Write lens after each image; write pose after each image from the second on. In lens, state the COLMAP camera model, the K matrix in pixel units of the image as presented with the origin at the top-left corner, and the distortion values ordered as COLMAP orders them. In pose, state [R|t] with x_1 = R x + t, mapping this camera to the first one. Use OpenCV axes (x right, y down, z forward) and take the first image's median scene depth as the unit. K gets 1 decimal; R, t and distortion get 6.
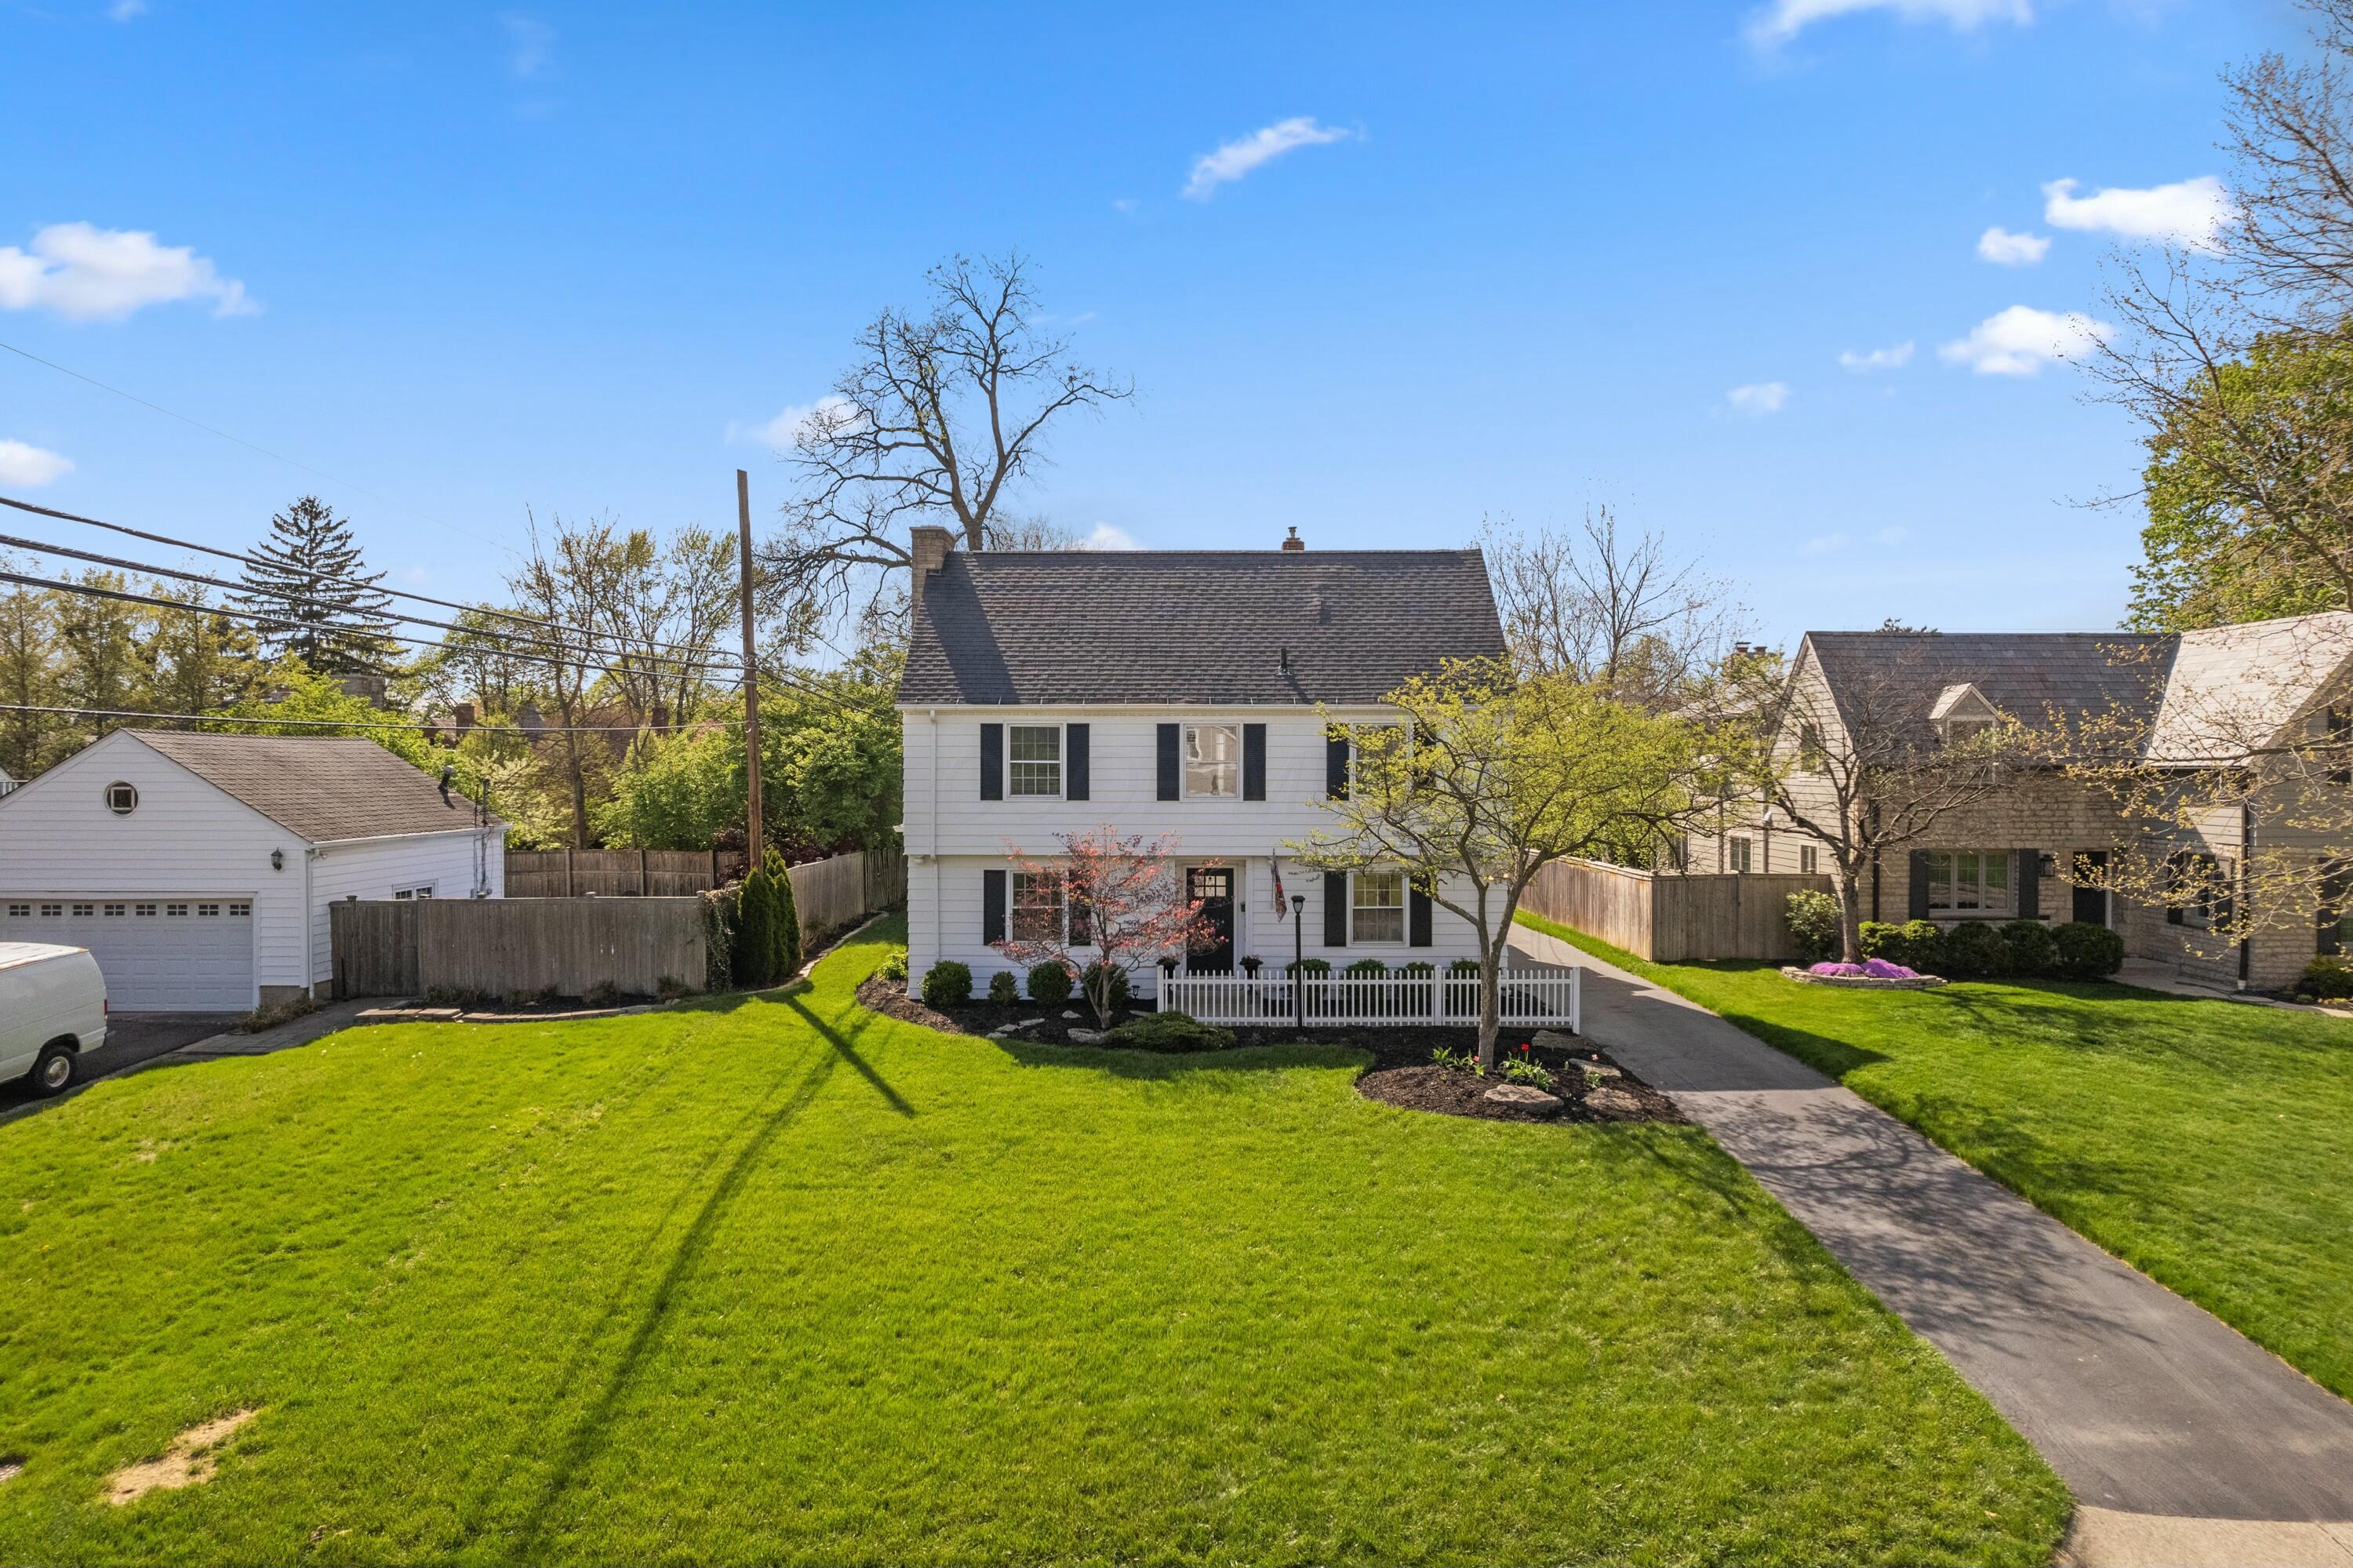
lens RADIAL K [[1496.0, 0, 1187.1], [0, 1496.0, 825.7], [0, 0, 1]] dist [-0.079847, 0.072406]
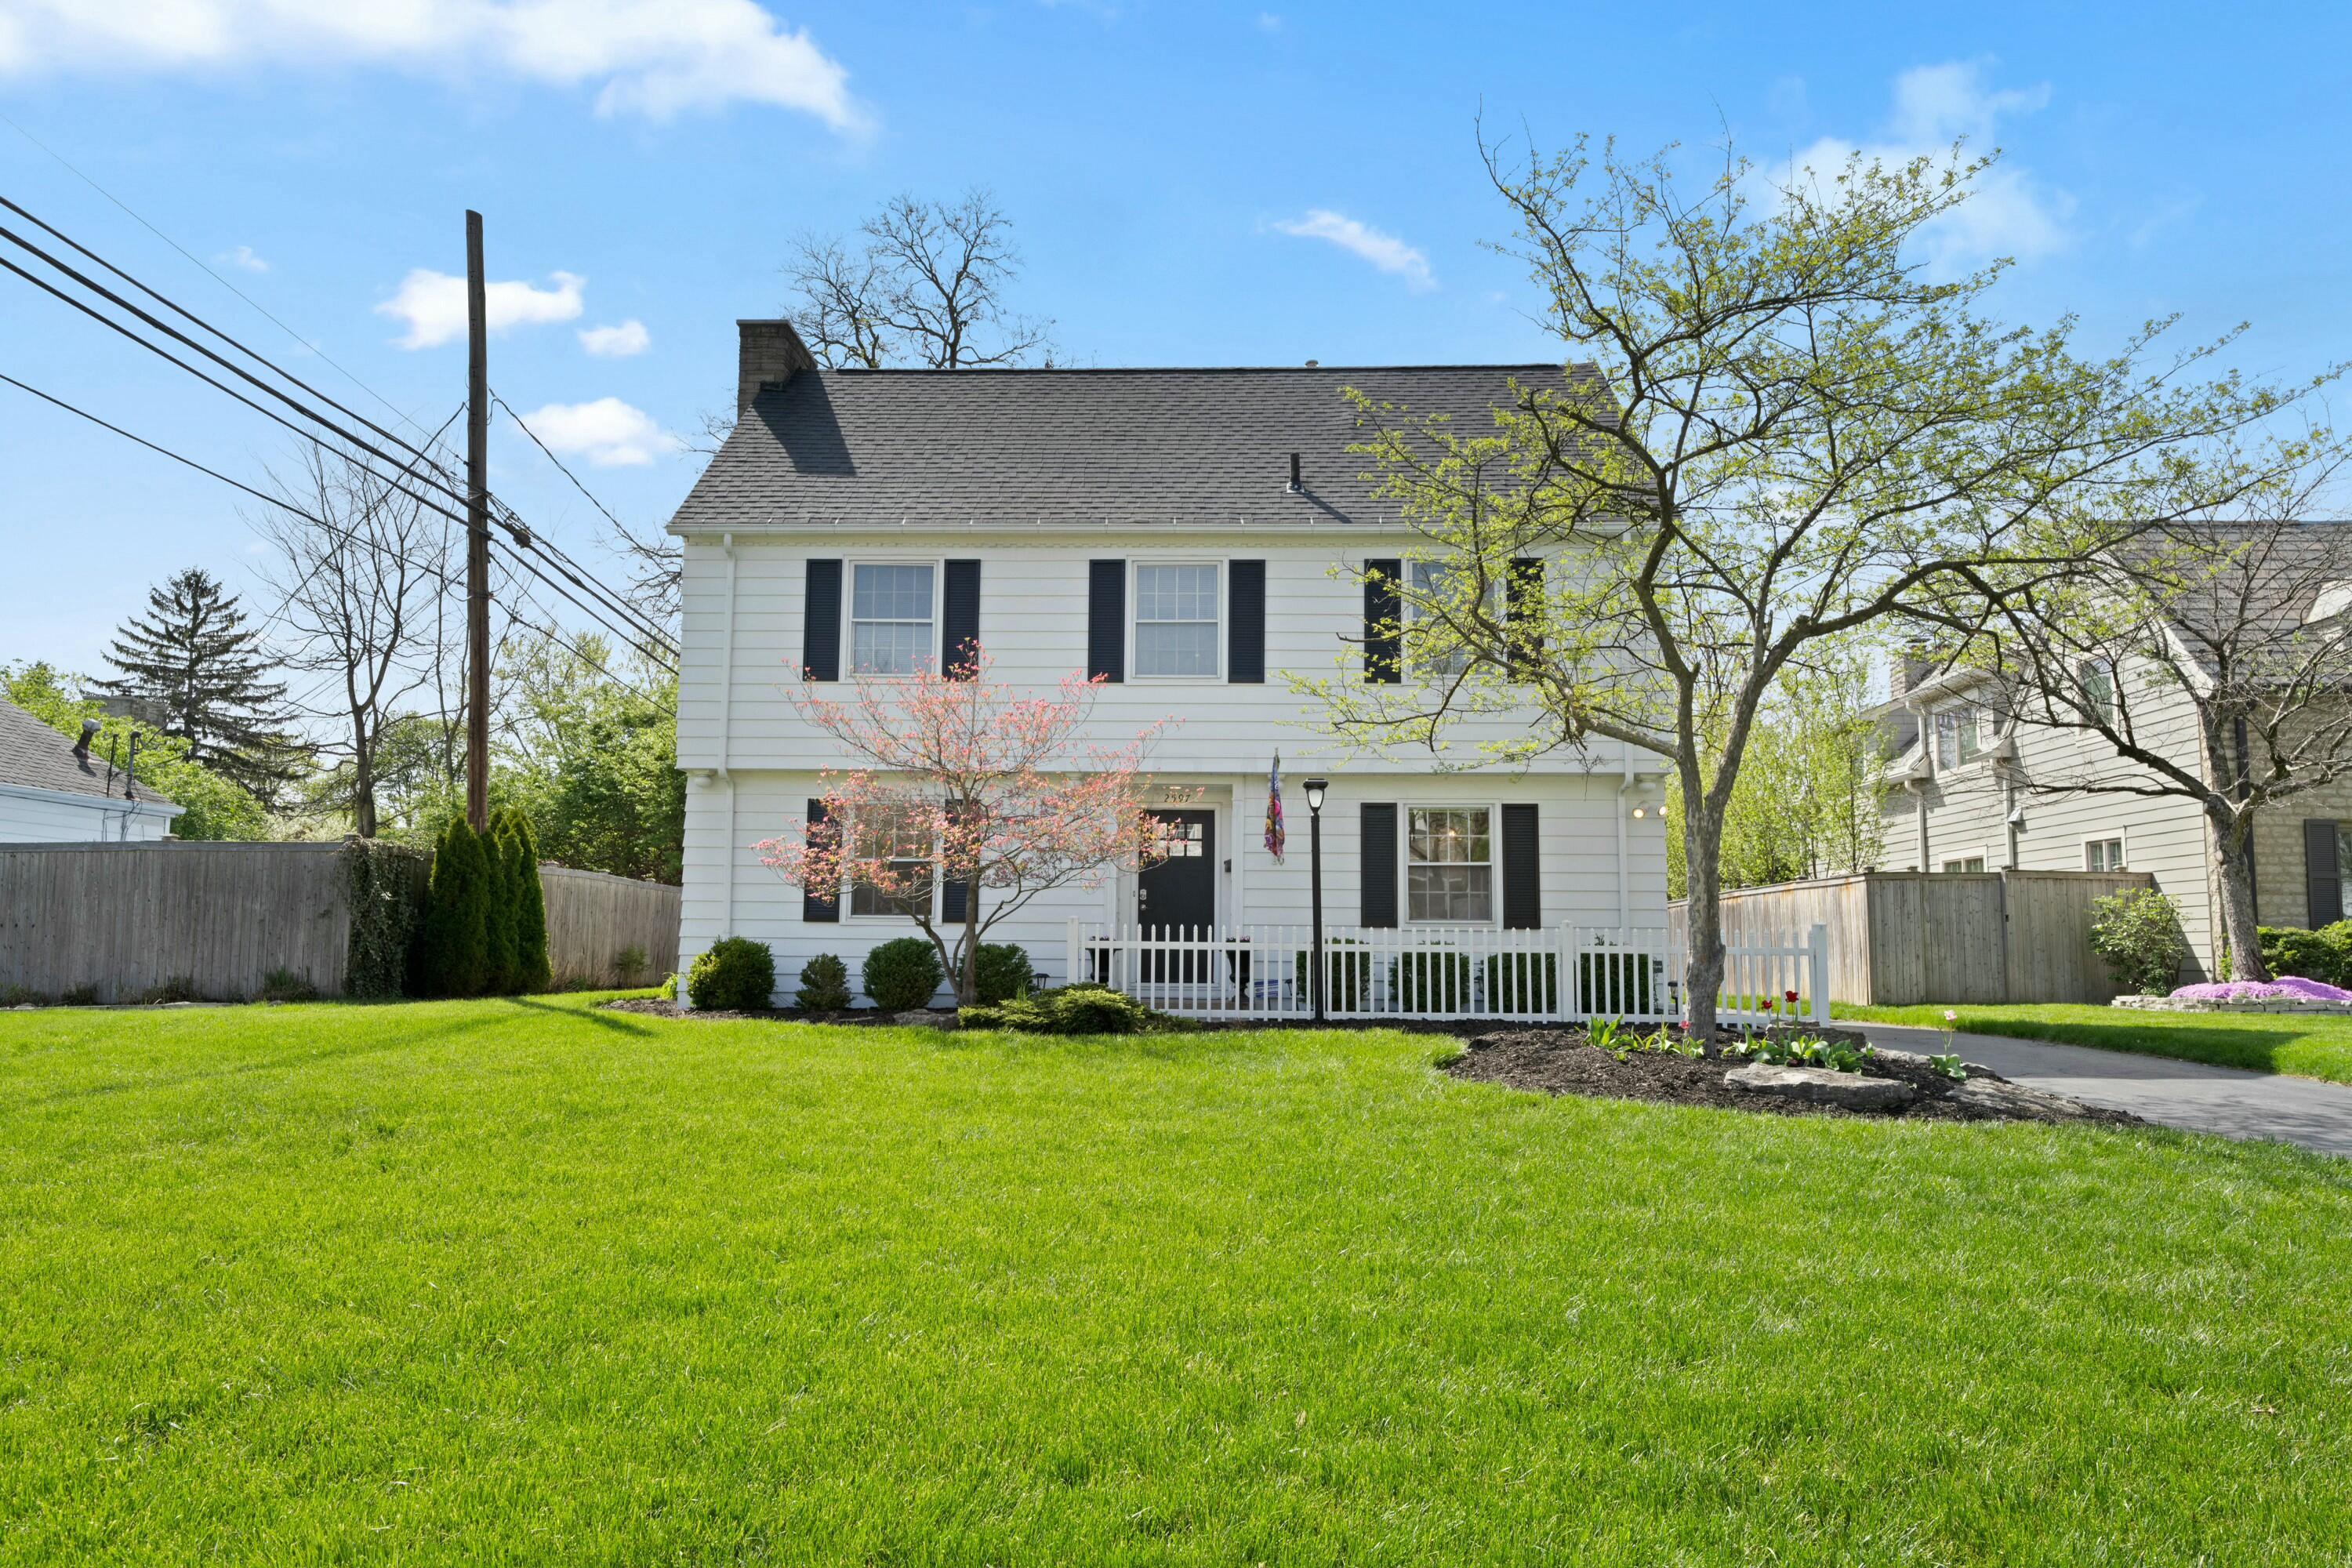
lens RADIAL K [[1518.0, 0, 1176.7], [0, 1518.0, 840.2], [0, 0, 1]] dist [0.019953, -0.000995]
pose [[0.999669, 0.006185, -0.024967, 0.032347], [-0.009141, 0.992720, -0.120102, 0.122232], [0.024043, 0.120290, 0.992448, 0.385967]]
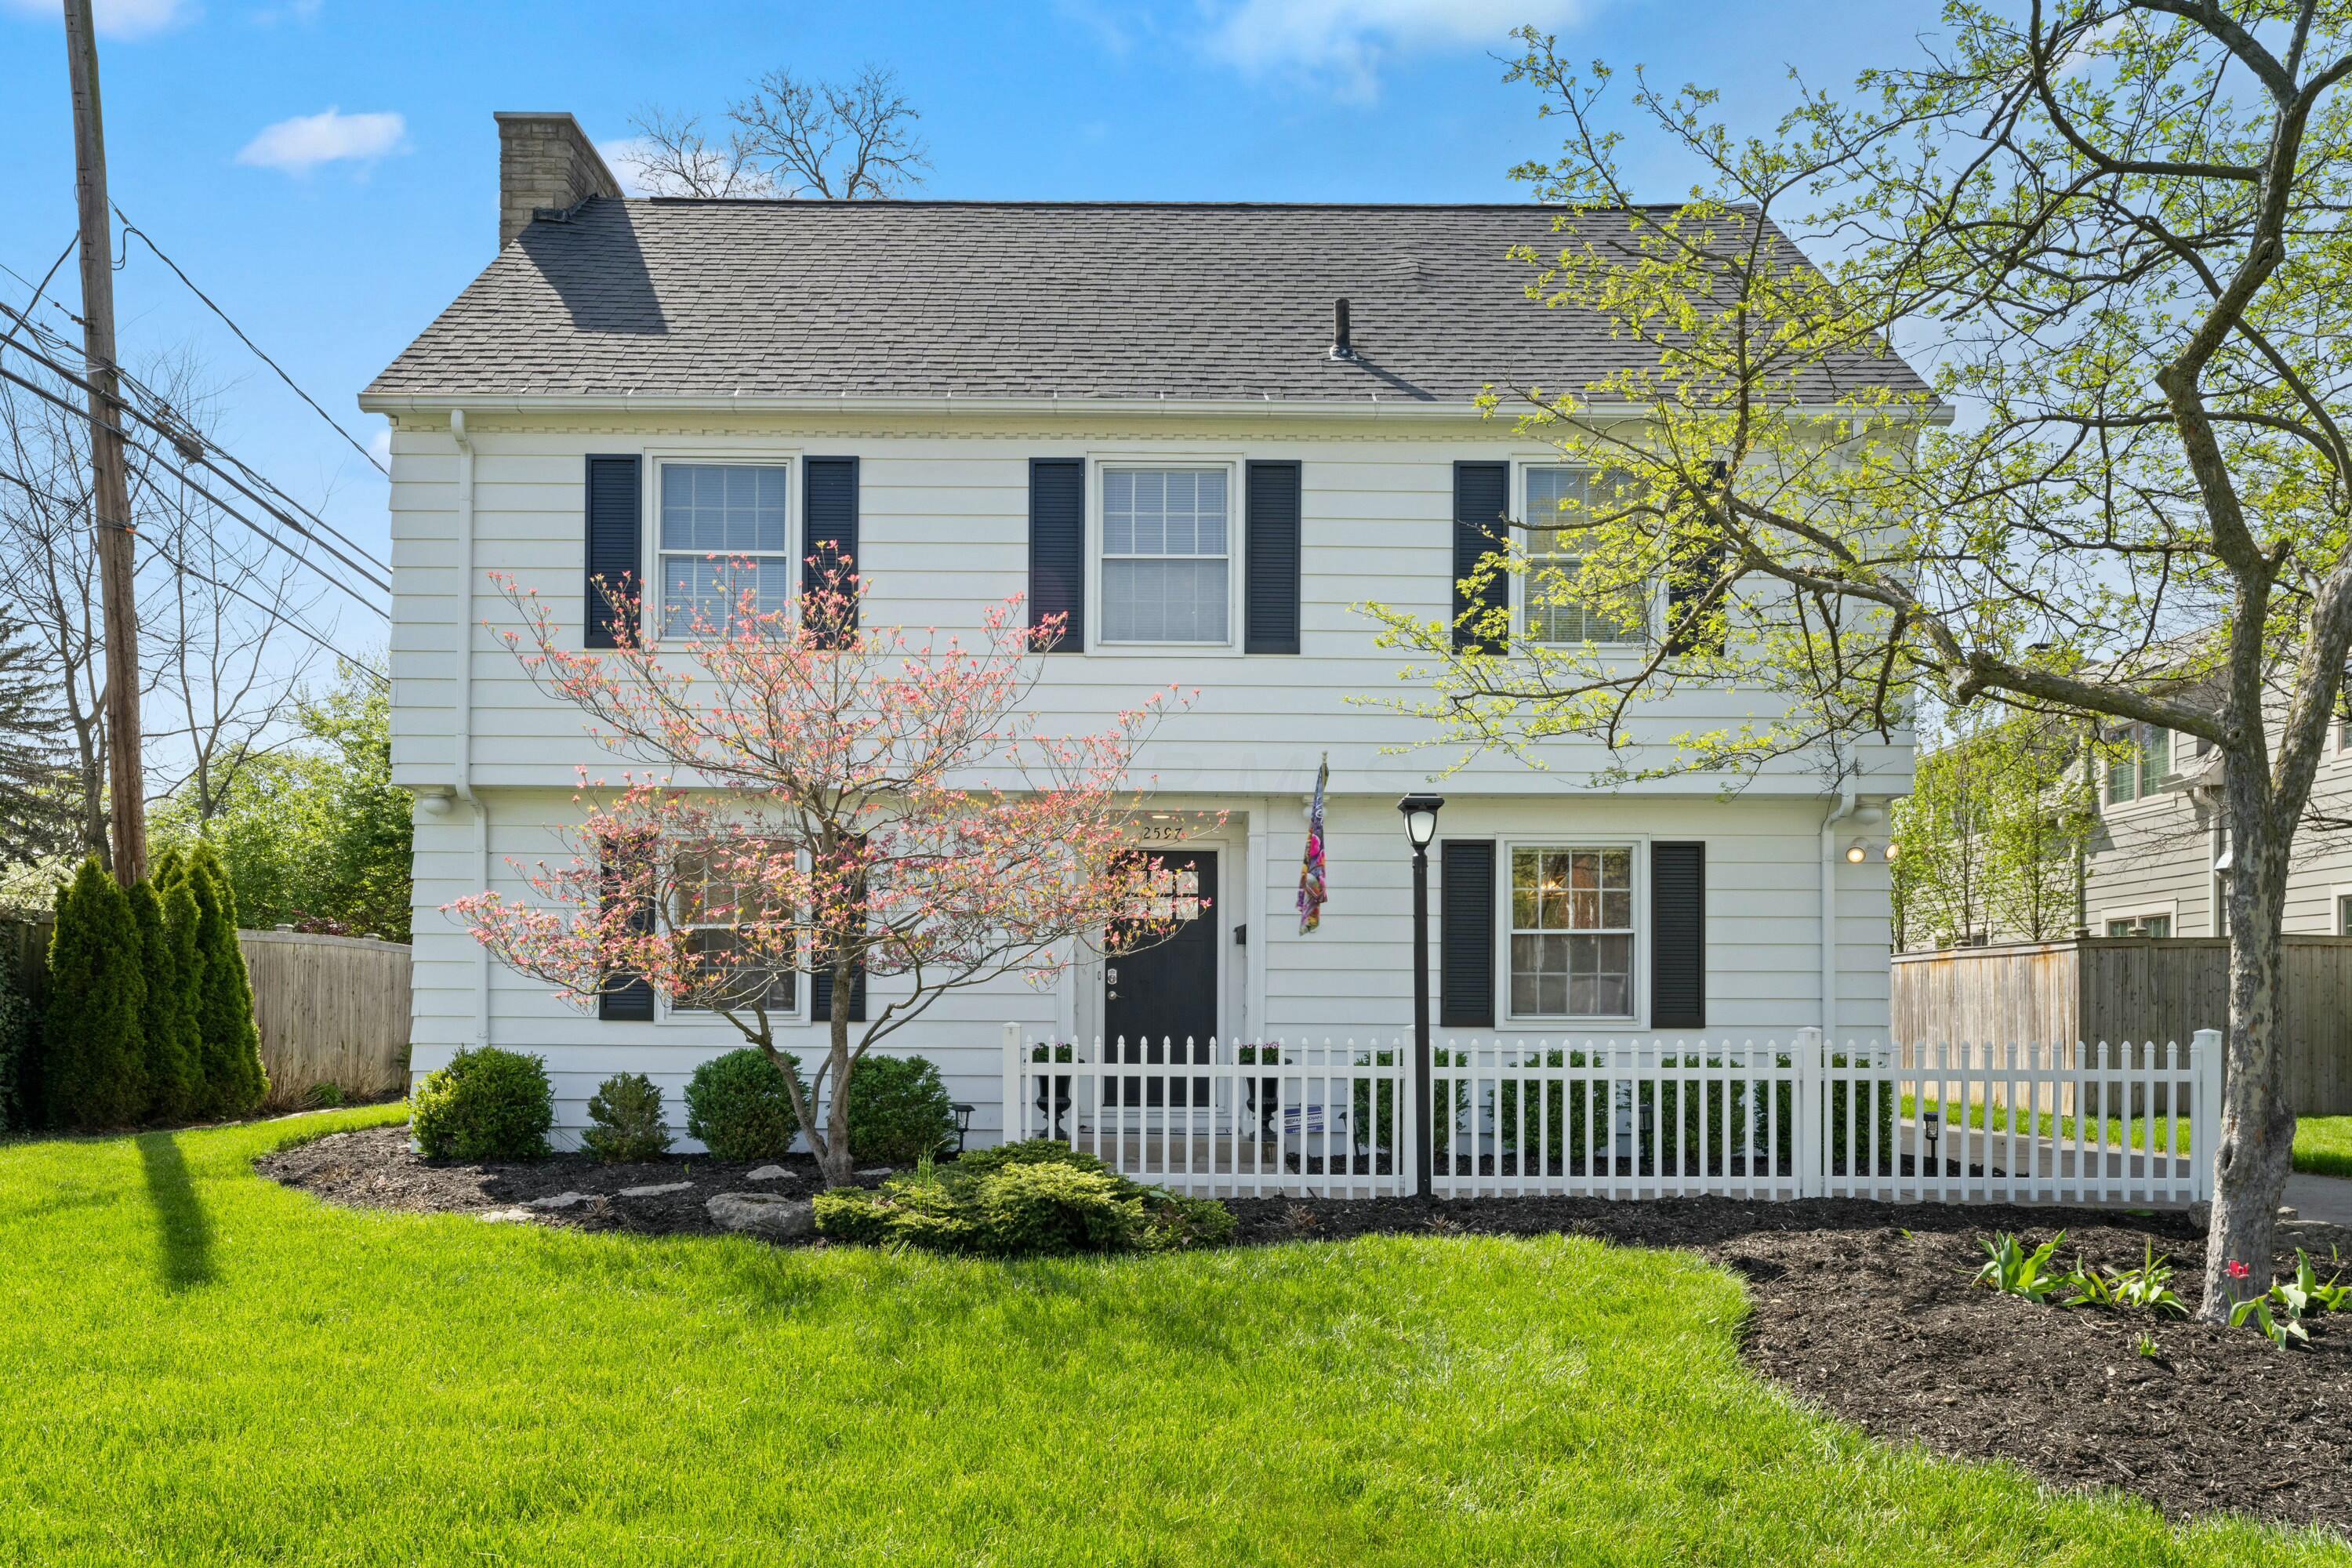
lens RADIAL K [[1604.4, 0, 1172.7], [0, 1604.4, 1044.9], [0, 0, 1]] dist [0.000358, -0.000953]
pose [[0.999893, 0.004760, 0.013799, 0.012923], [-0.004424, 0.999695, -0.024300, 0.098231], [-0.013910, 0.024236, 0.999609, 0.571304]]
